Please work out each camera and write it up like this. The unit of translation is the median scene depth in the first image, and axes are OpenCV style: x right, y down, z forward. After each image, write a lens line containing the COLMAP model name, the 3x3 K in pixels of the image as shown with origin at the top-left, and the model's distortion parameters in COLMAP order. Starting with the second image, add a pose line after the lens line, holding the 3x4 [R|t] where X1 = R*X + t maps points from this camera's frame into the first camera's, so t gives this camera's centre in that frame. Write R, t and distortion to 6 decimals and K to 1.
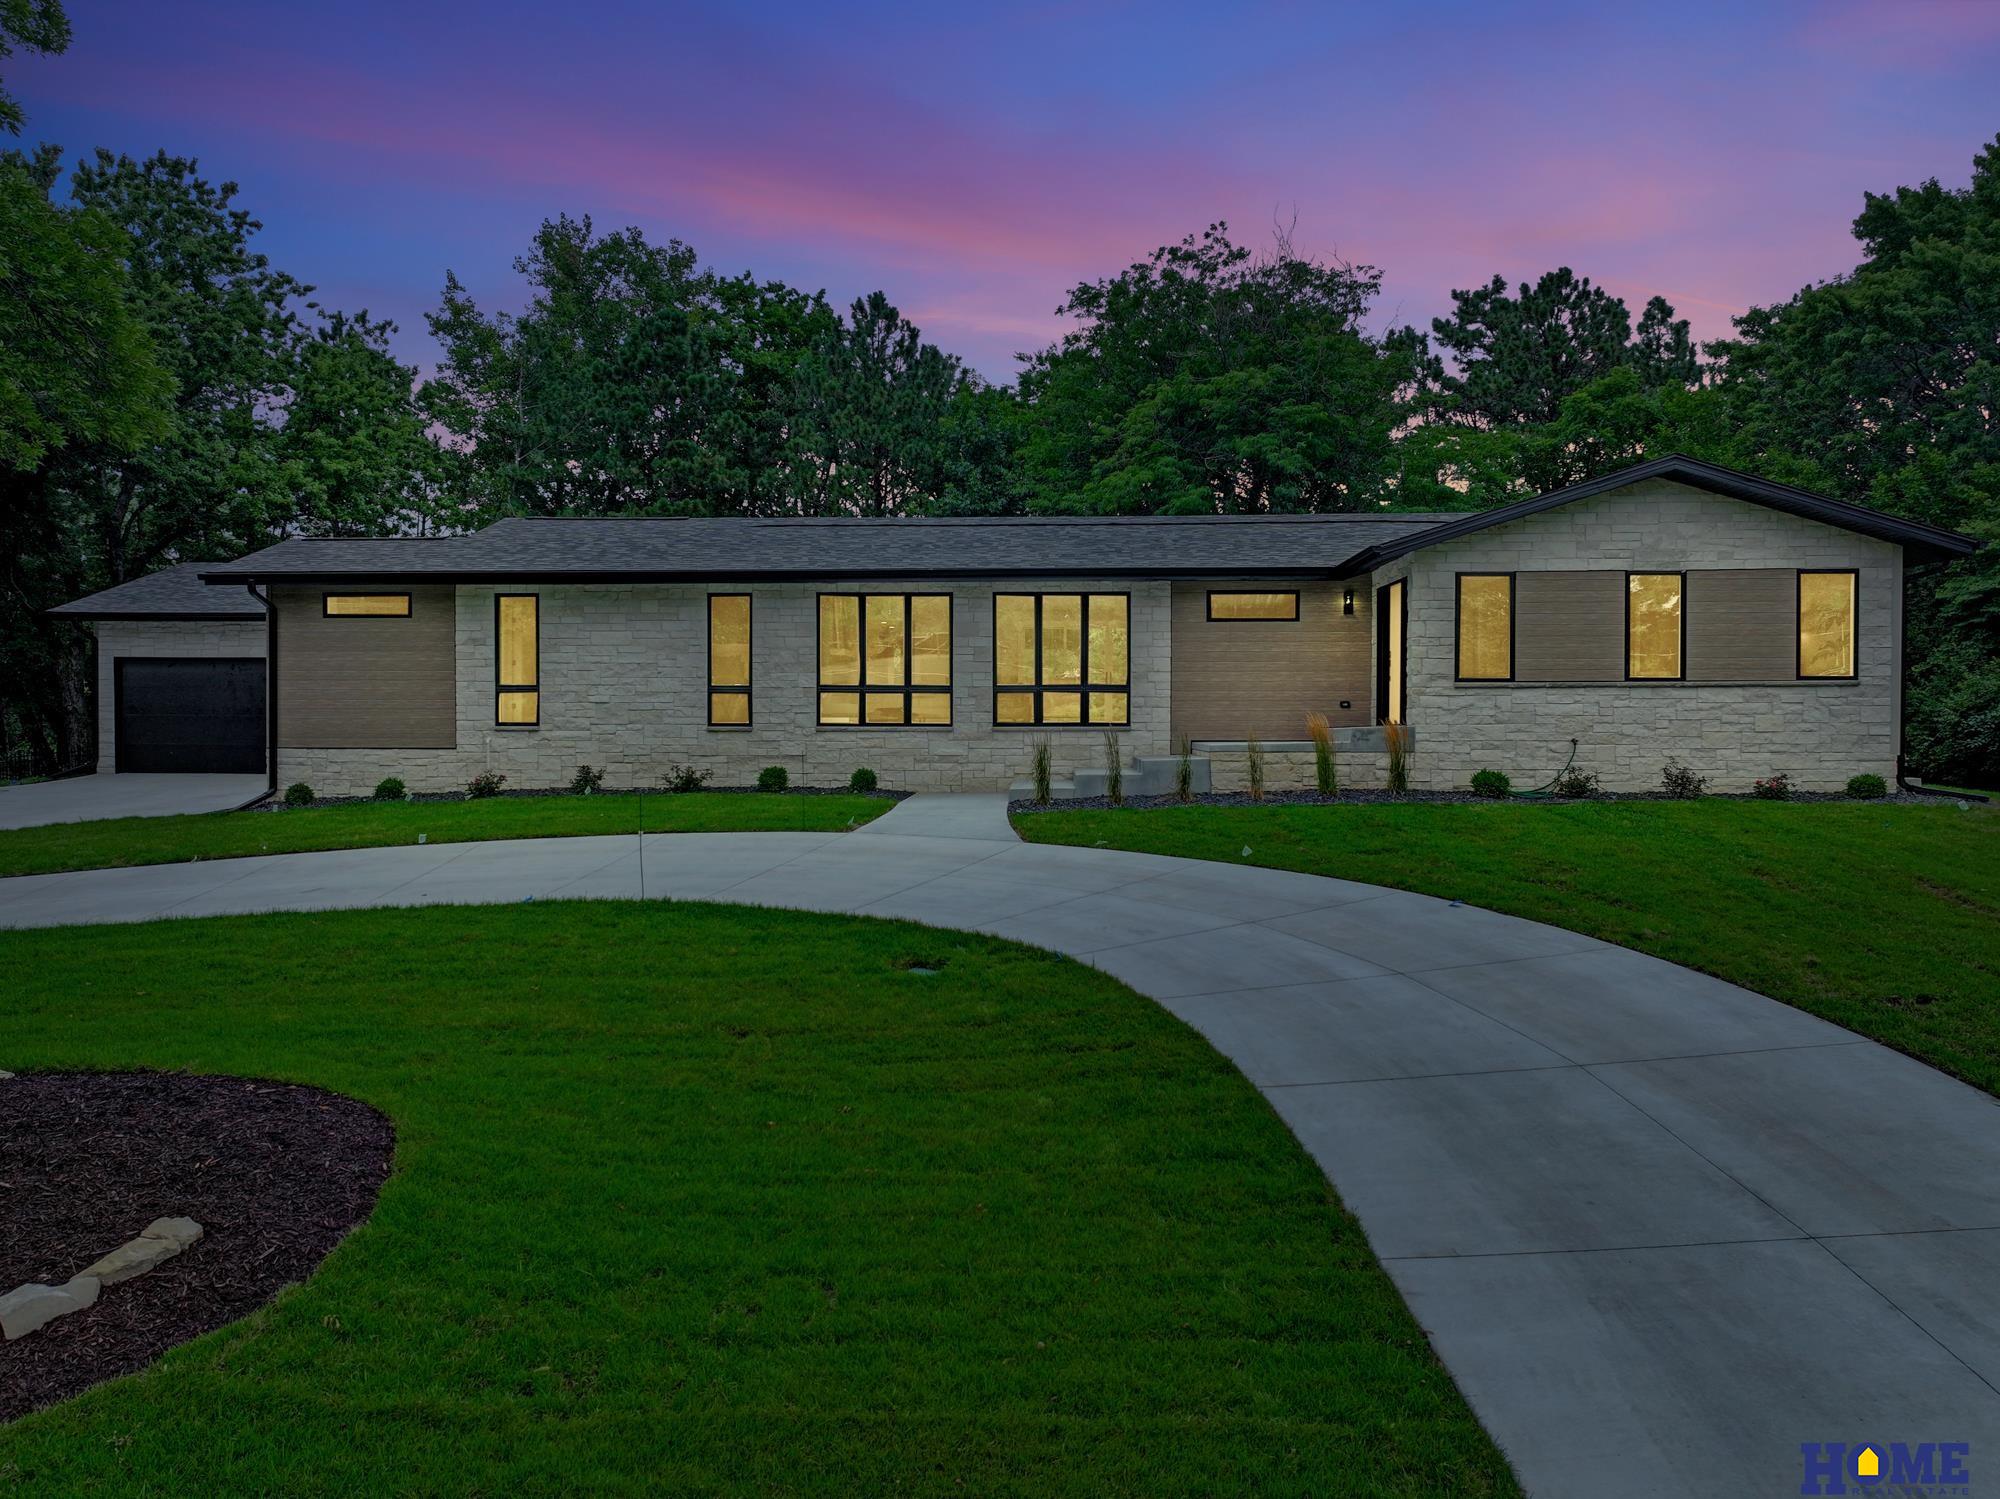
lens RADIAL K [[1433.5, 0, 1005.7], [0, 1433.5, 728.7], [0, 0, 1]] dist [0.022442, -0.032712]
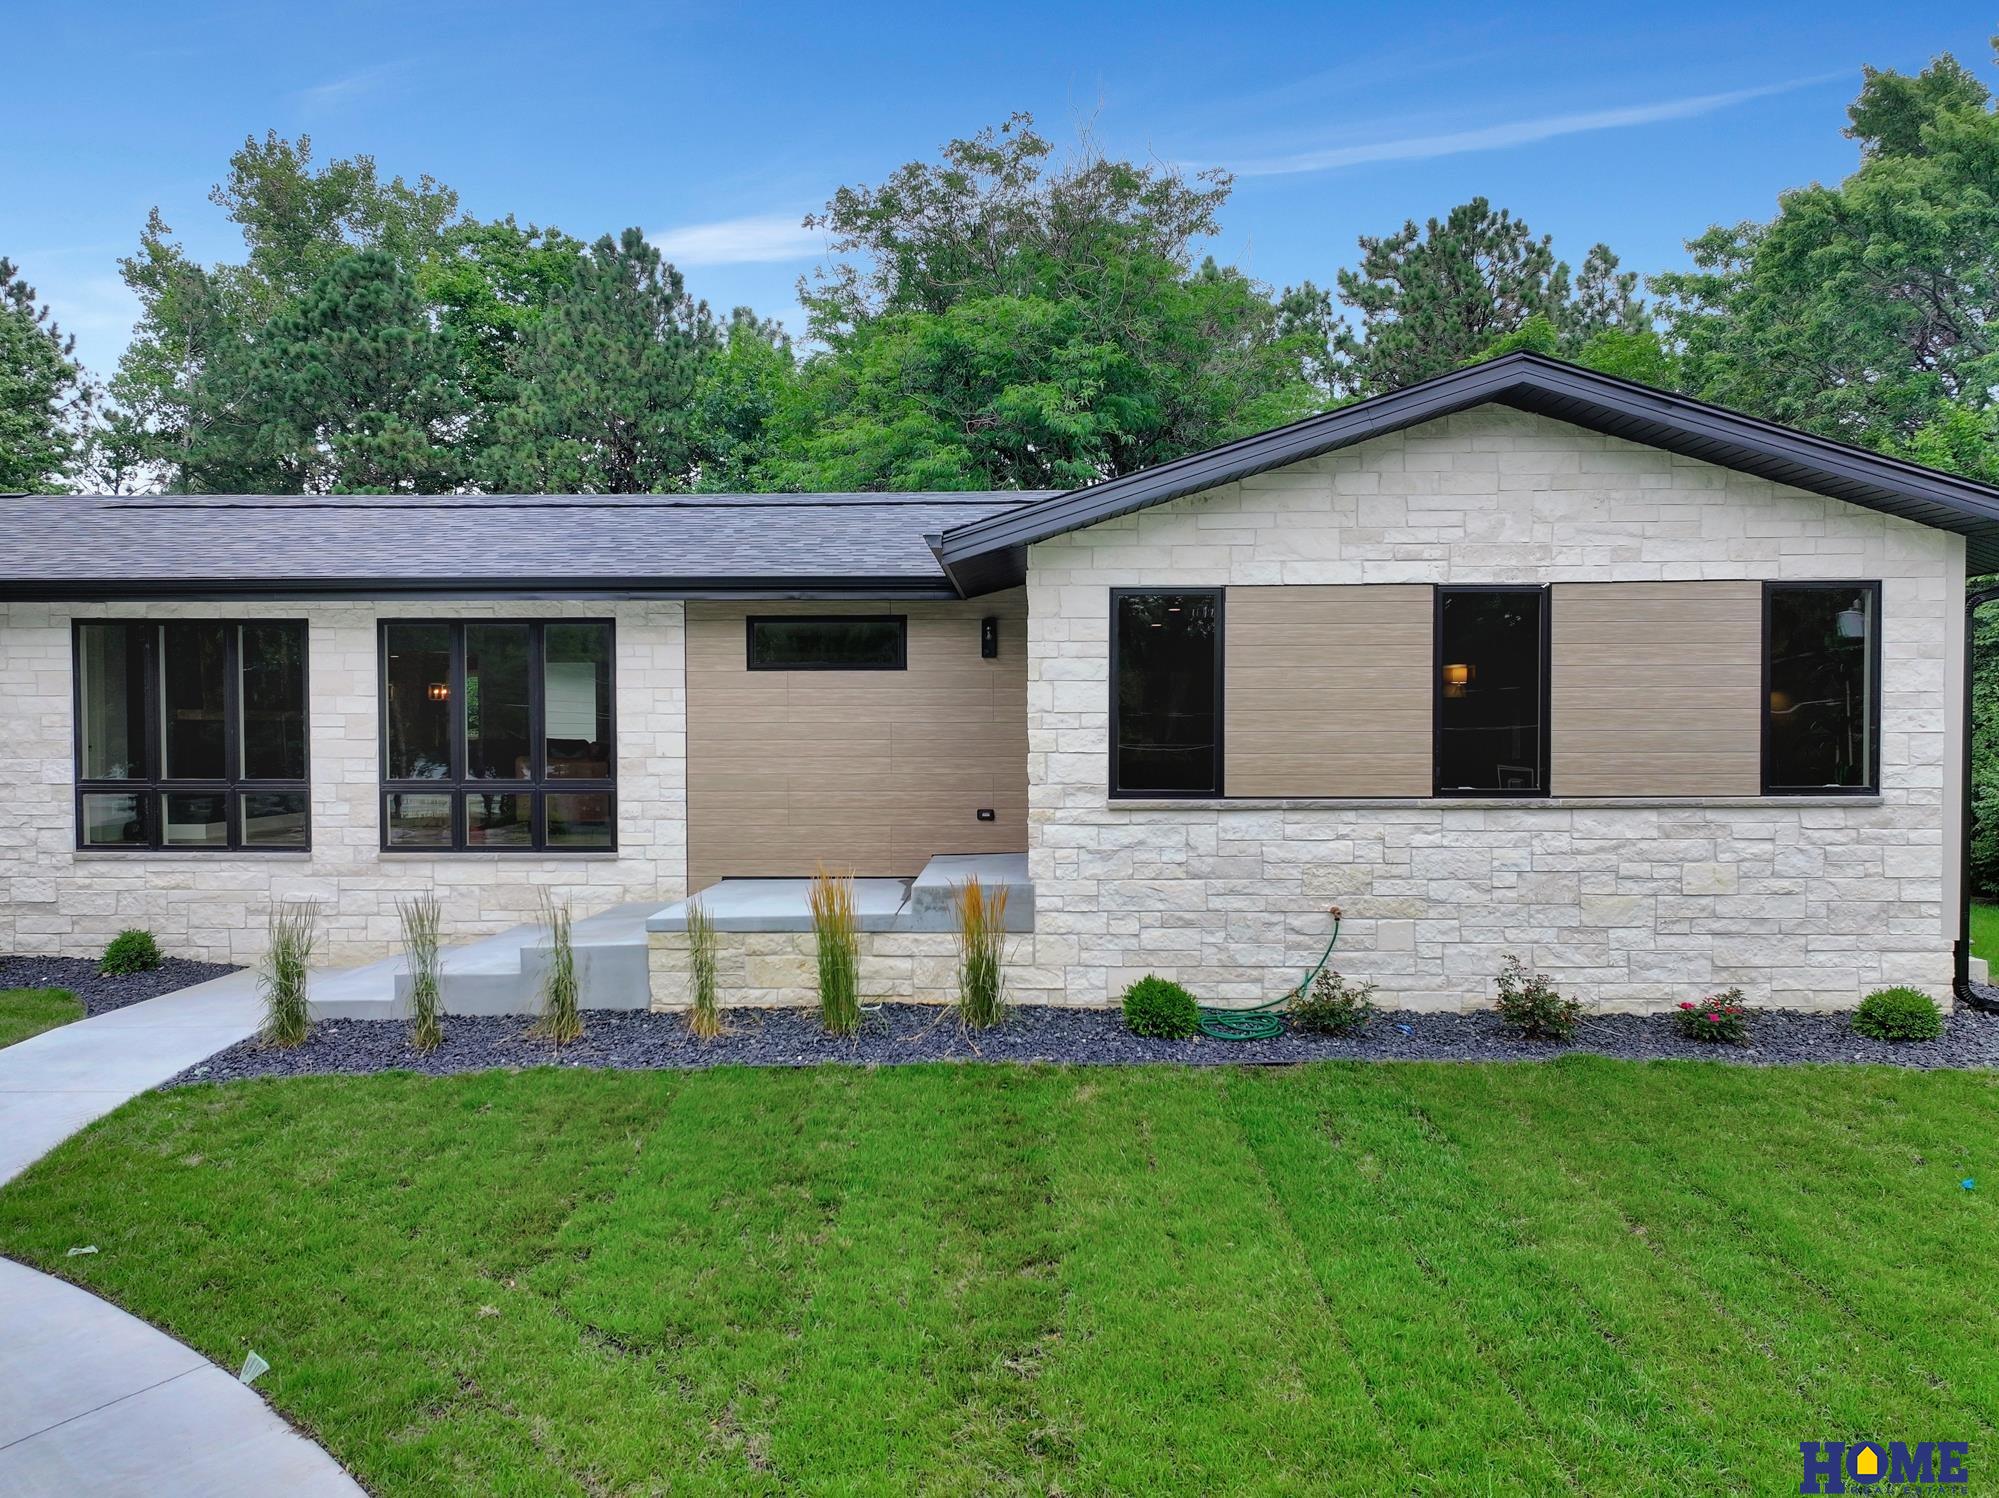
lens RADIAL K [[1443.4, 0, 999.5], [0, 1443.4, 749.0], [0, 0, 1]] dist [0.012282, 0.000584]
pose [[0.999894, -0.001312, 0.014513, 0.229859], [0.001158, 0.999943, 0.010594, -0.048462], [-0.014526, -0.010576, 0.999839, 0.414750]]
